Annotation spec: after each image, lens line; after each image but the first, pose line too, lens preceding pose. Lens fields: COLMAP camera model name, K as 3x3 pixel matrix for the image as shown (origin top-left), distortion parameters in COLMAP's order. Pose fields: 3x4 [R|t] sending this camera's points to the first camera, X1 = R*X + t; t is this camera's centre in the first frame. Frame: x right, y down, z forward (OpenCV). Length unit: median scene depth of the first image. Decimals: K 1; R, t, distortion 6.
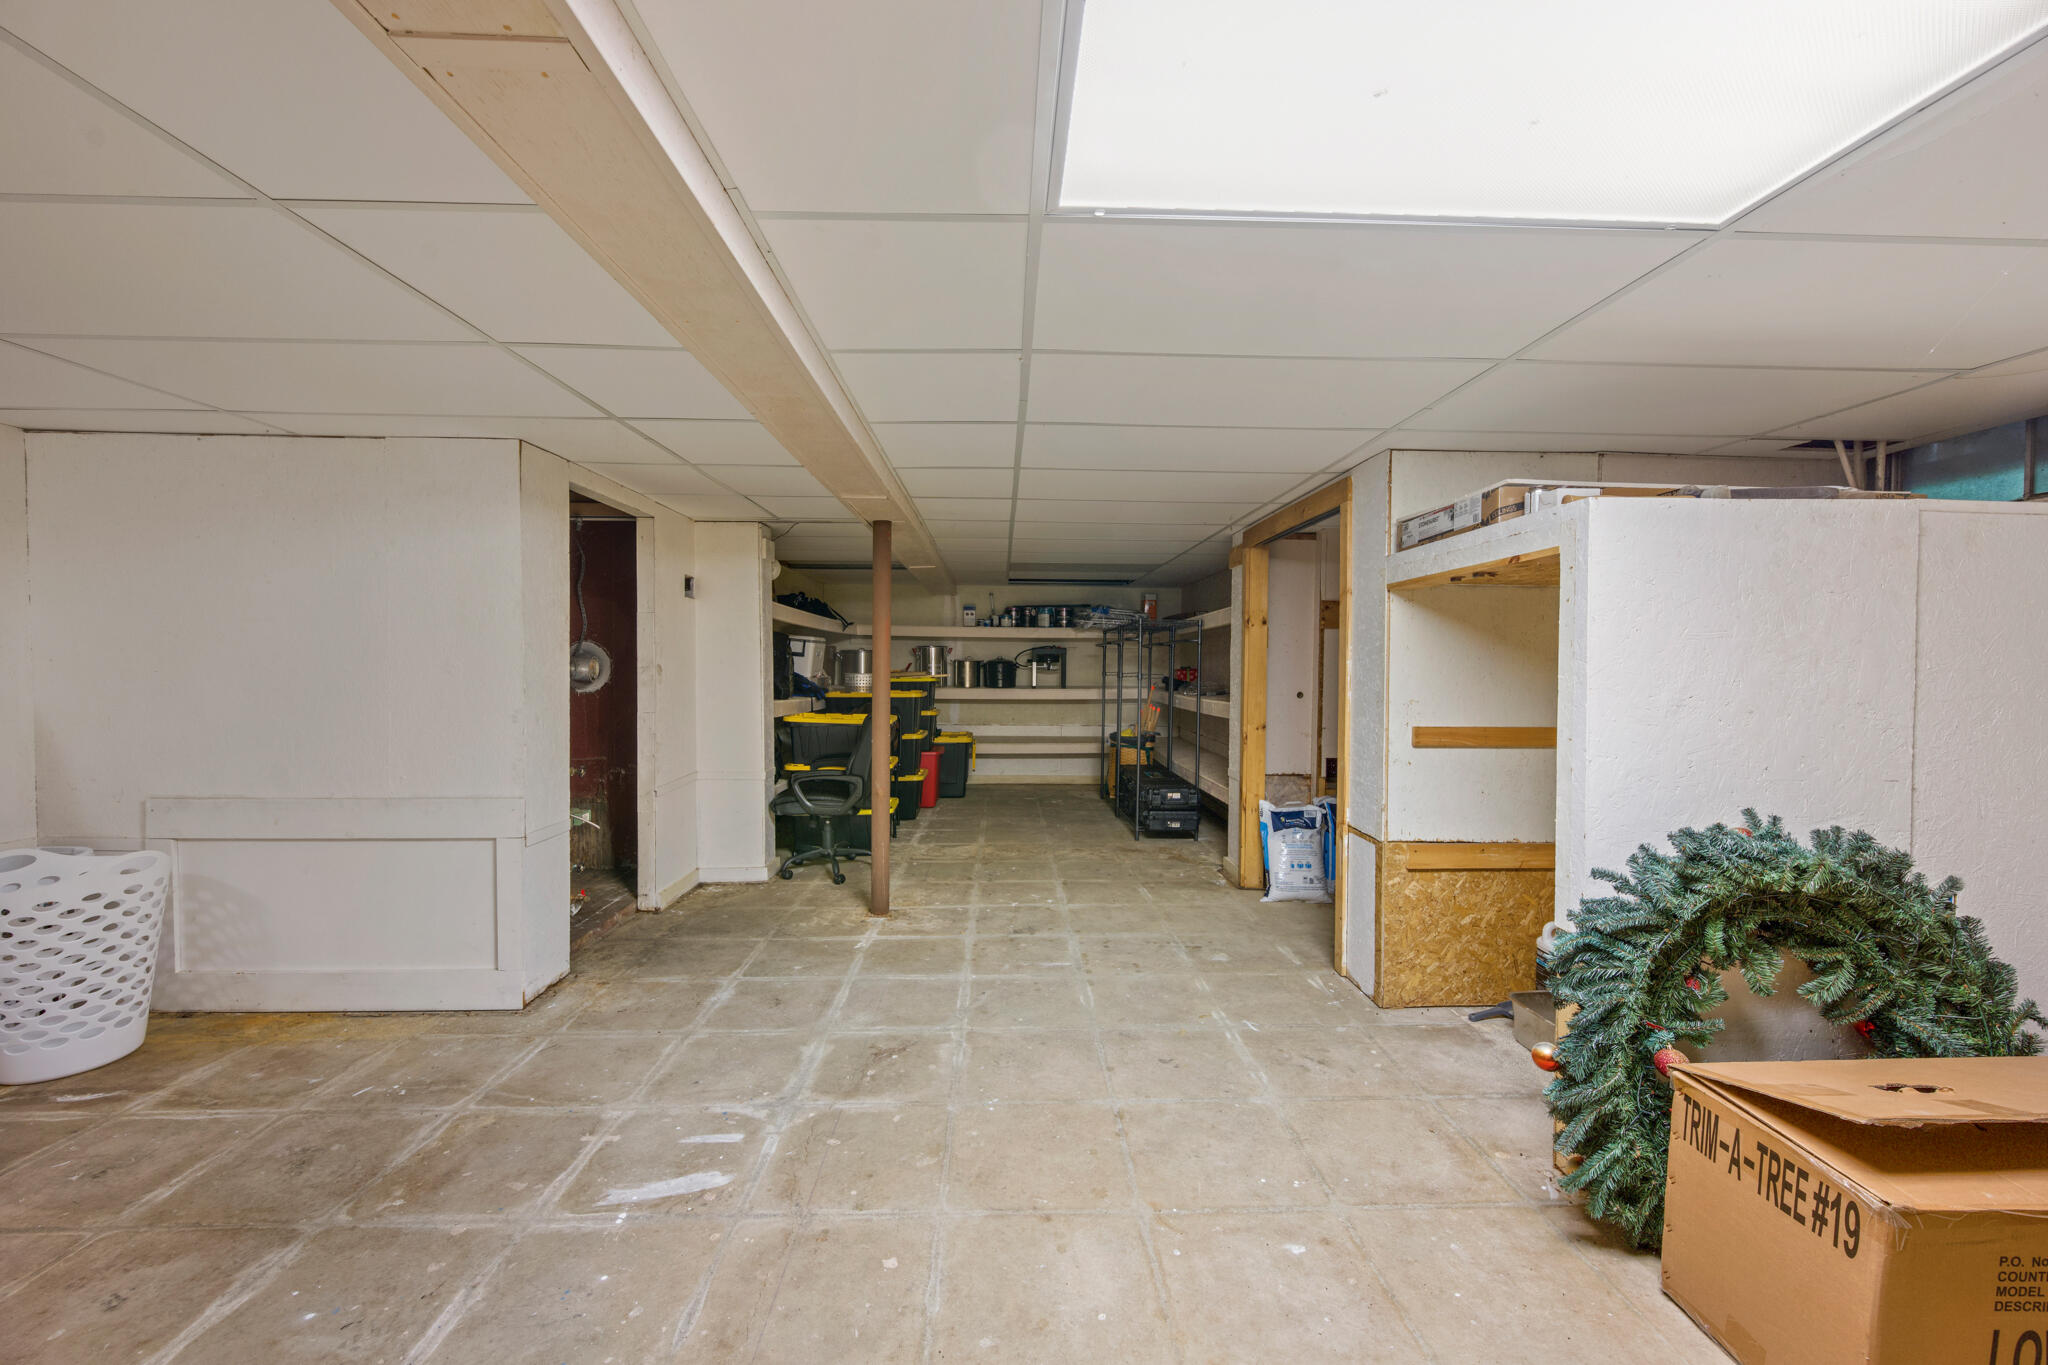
lens RADIAL K [[814.2, 0, 1027.4], [0, 814.2, 662.4], [0, 0, 1]] dist [-0.001849, 0.000011]
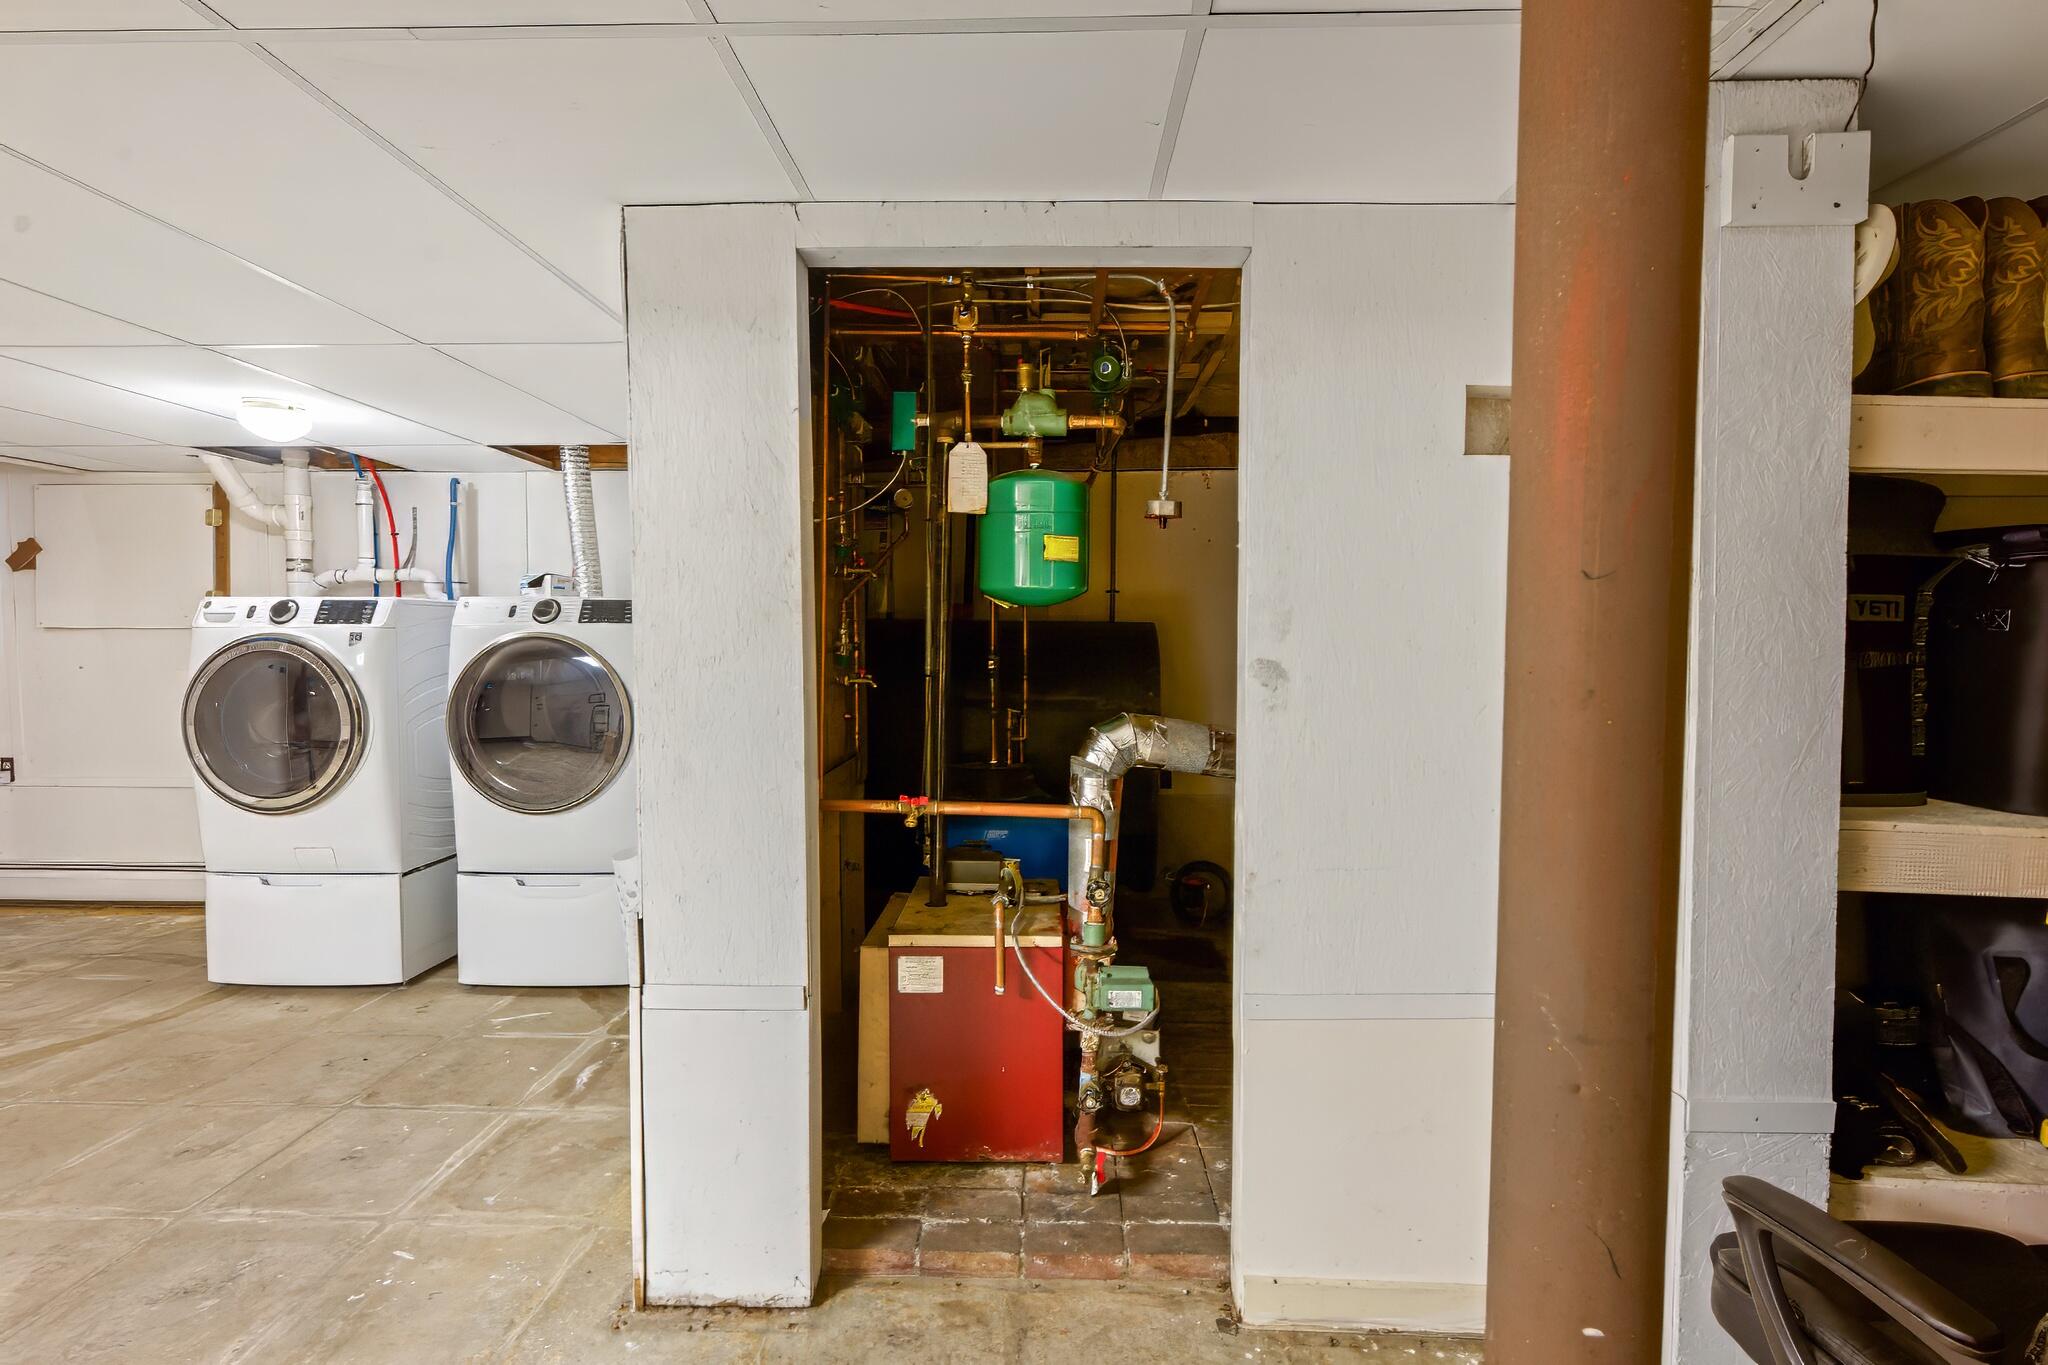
lens RADIAL K [[910.2, 0, 1025.7], [0, 910.2, 682.0], [0, 0, 1]] dist [-0.000427, 0.000241]
pose [[-0.051671, 0.039482, -0.997883, -0.079227], [-0.005565, 0.999191, 0.039822, -0.003201], [0.998649, 0.007611, -0.051409, 1.606491]]
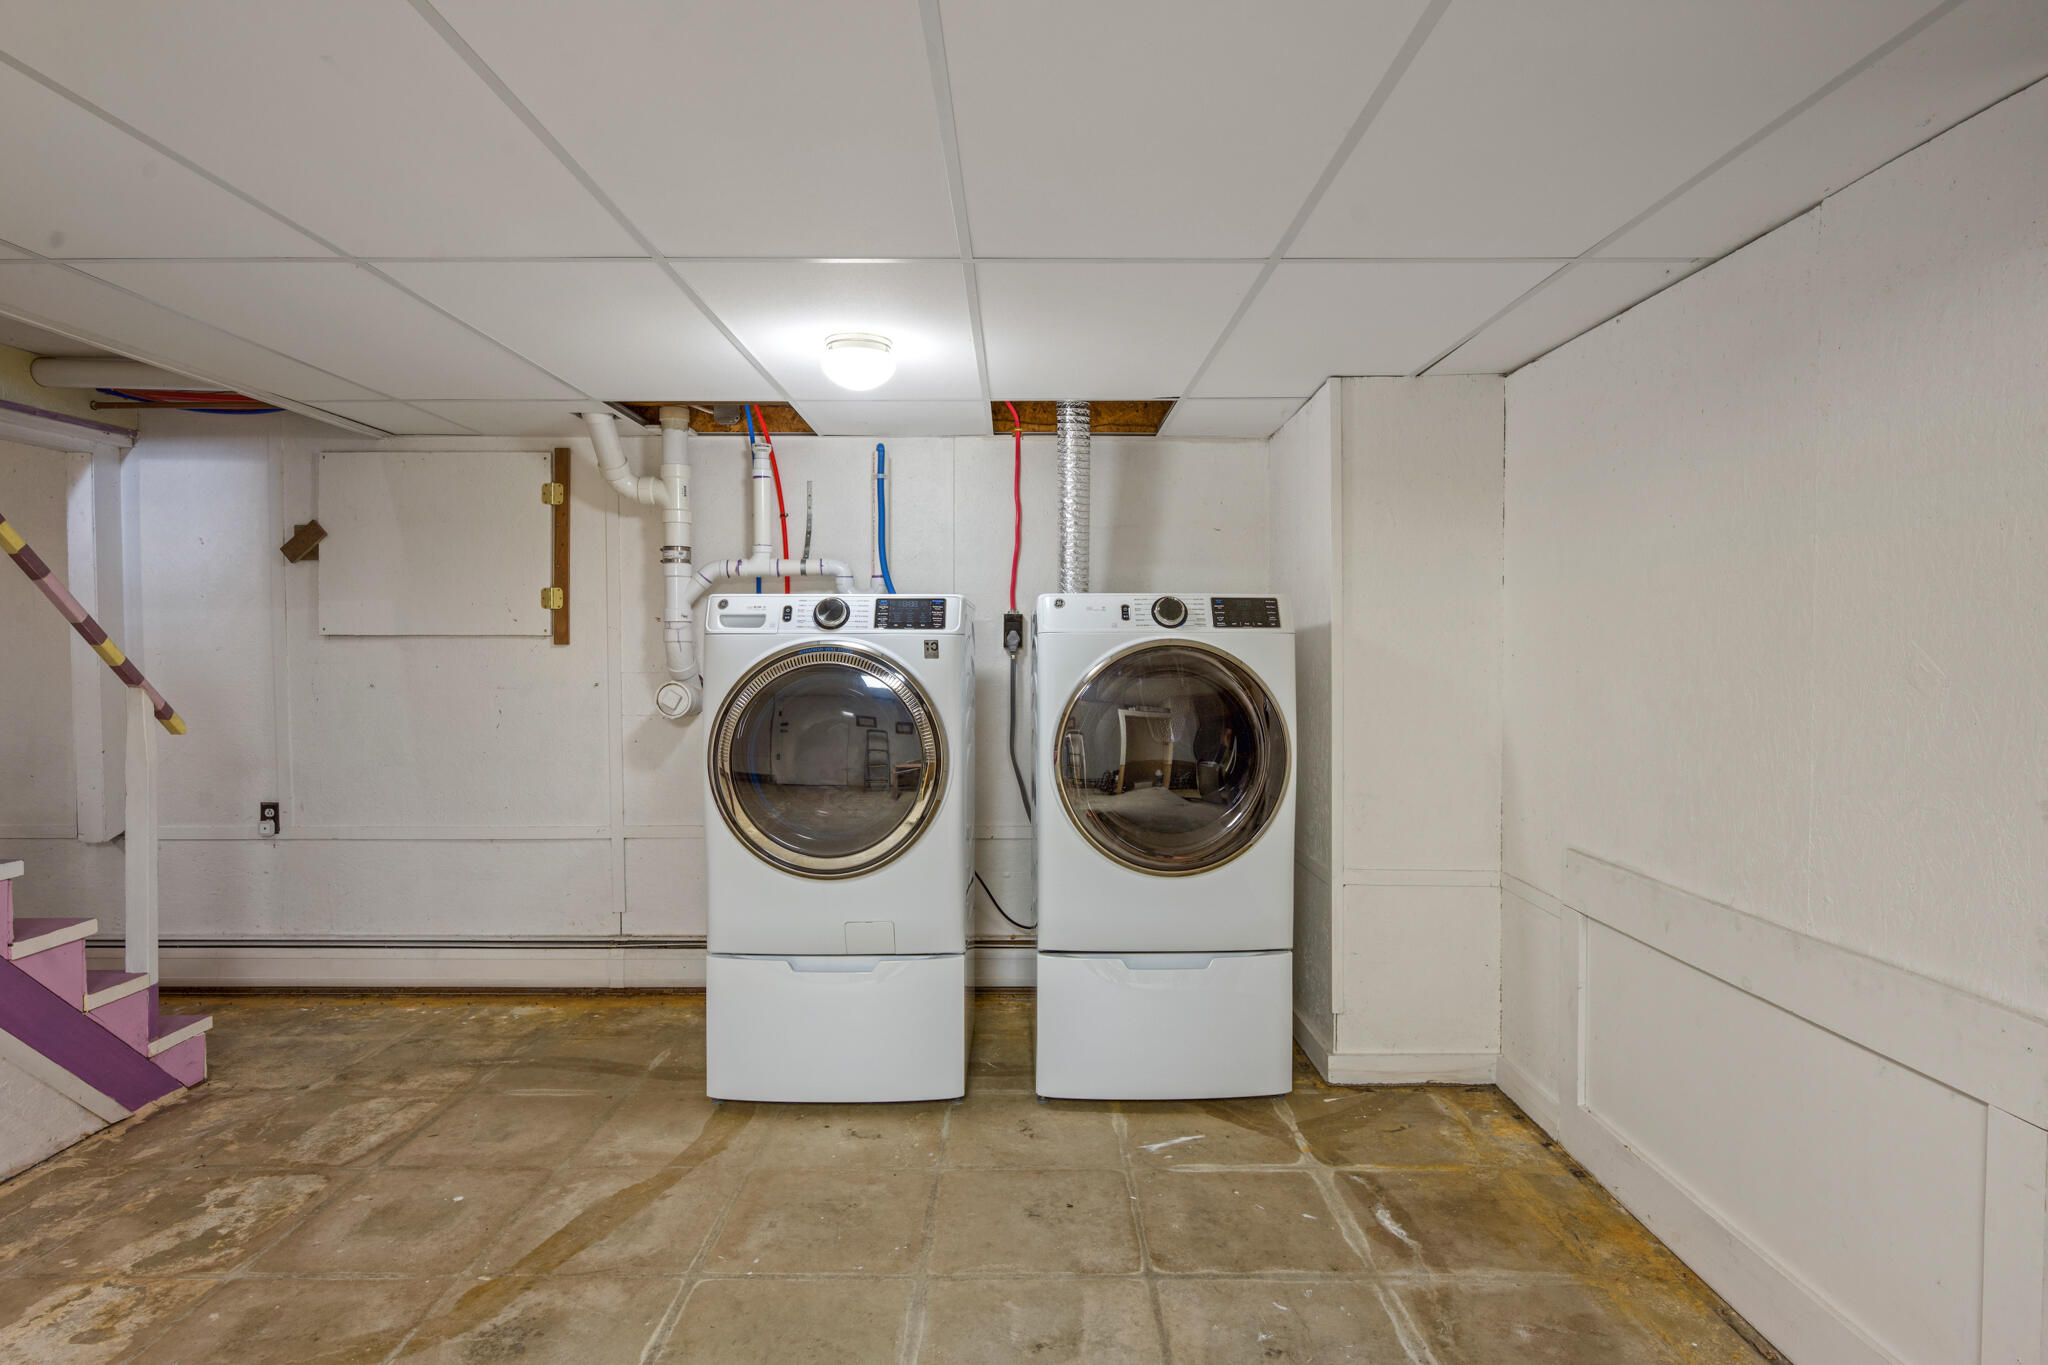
lens RADIAL K [[1084.6, 0, 1024.0], [0, 1084.6, 682.5], [0, 0, 1]] dist [-0.001783, -0.000340]
pose [[-0.029754, 0.024366, -0.999260, -0.145271], [-0.003592, 0.999694, 0.024484, 0.000193], [0.999551, 0.004318, -0.029658, 0.682421]]
